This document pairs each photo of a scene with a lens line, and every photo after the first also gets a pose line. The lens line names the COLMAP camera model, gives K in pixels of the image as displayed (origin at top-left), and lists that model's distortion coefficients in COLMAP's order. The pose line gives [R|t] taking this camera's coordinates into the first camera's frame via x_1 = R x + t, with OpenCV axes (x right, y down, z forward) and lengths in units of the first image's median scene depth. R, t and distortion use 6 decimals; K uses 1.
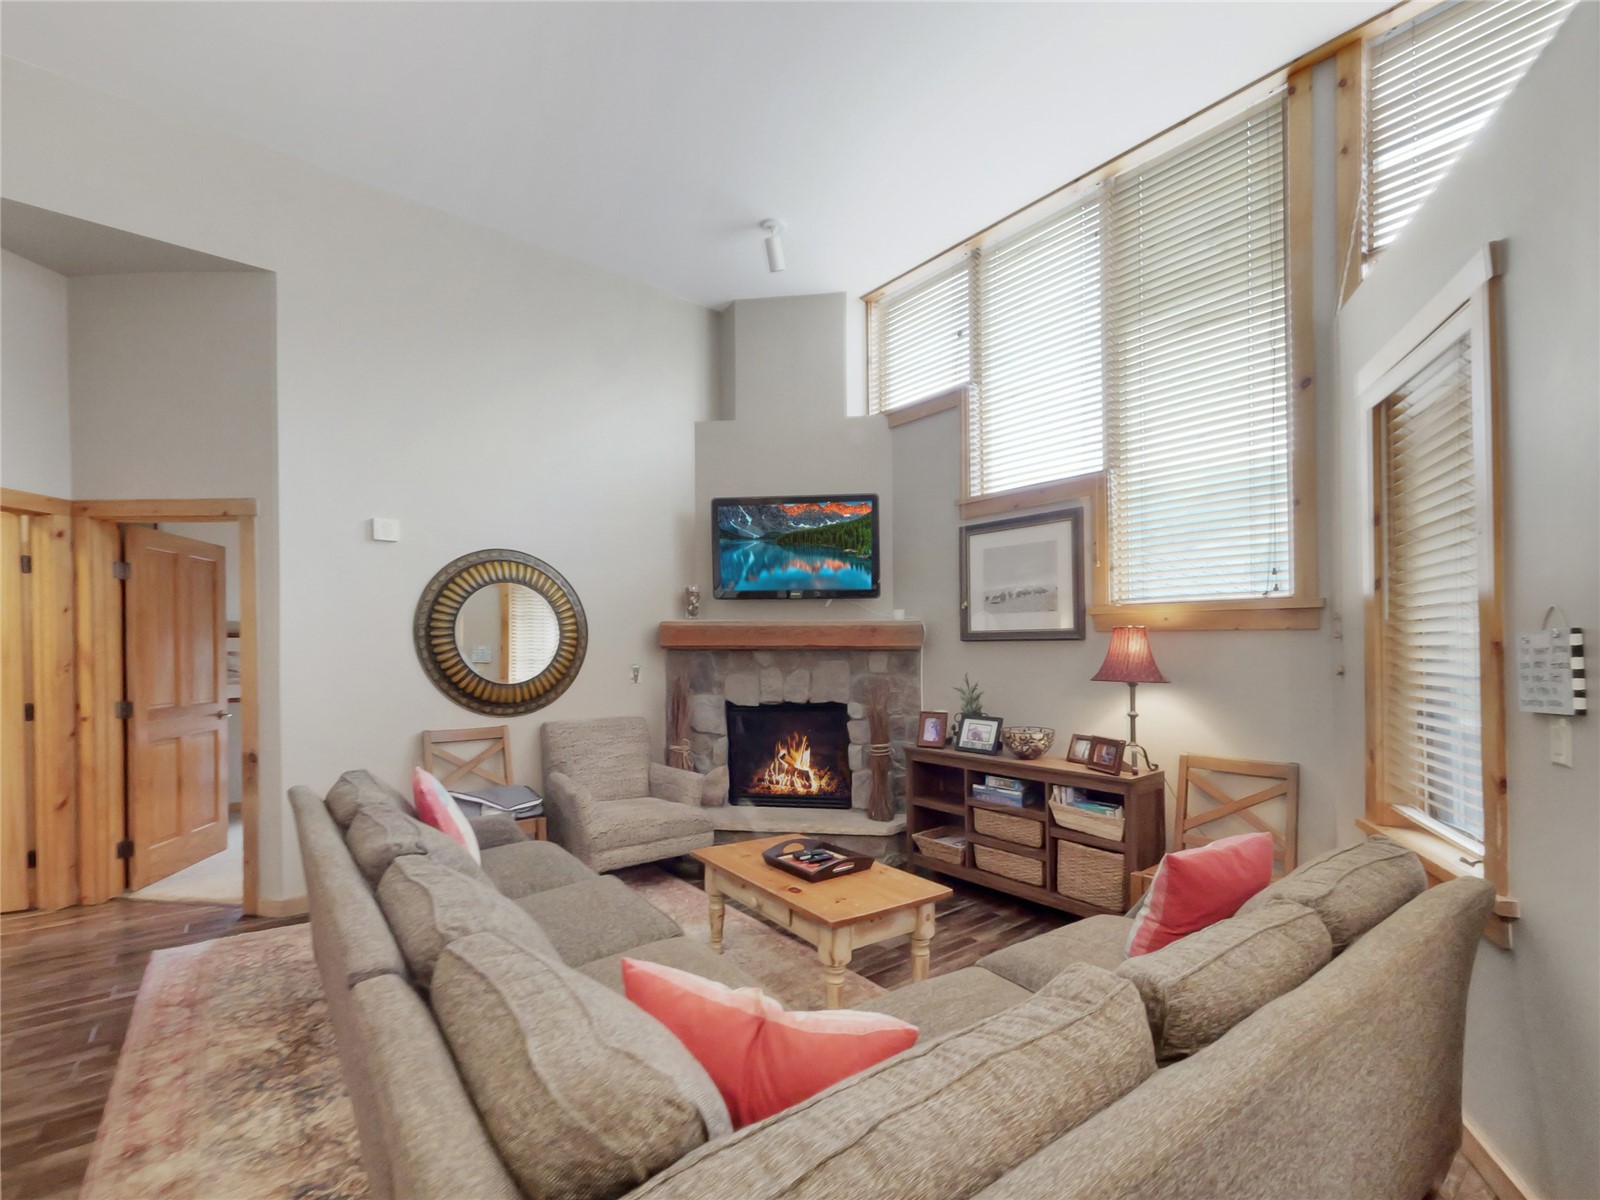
lens RADIAL K [[724.8, 0, 813.1], [0, 724.8, 661.1], [0, 0, 1]] dist [-0.003434, -0.000450]
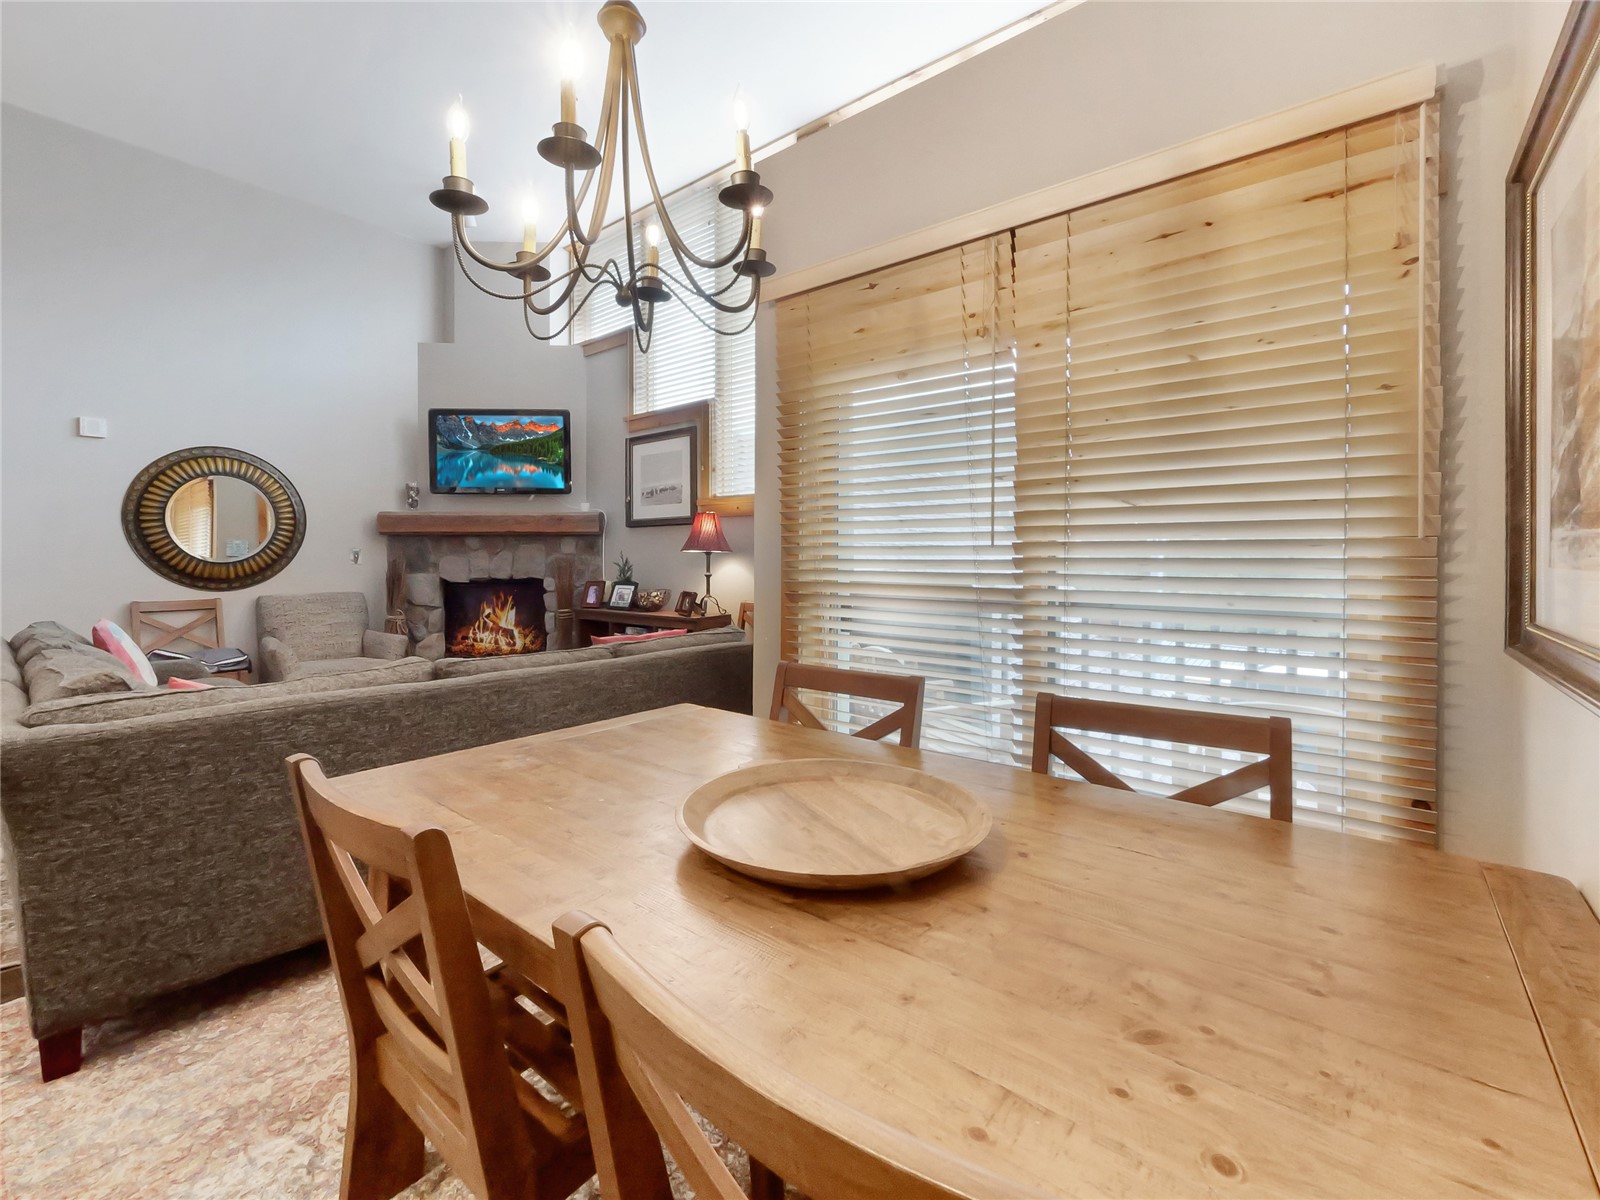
lens RADIAL K [[700.1, 0, 800.8], [0, 700.1, 559.7], [0, 0, 1]] dist [-0.002076, -0.000649]
pose [[0.979360, -0.007267, 0.201993, 0.264085], [0.008686, 0.999943, -0.006135, 0.042032], [-0.201937, 0.007763, 0.979368, -0.288130]]
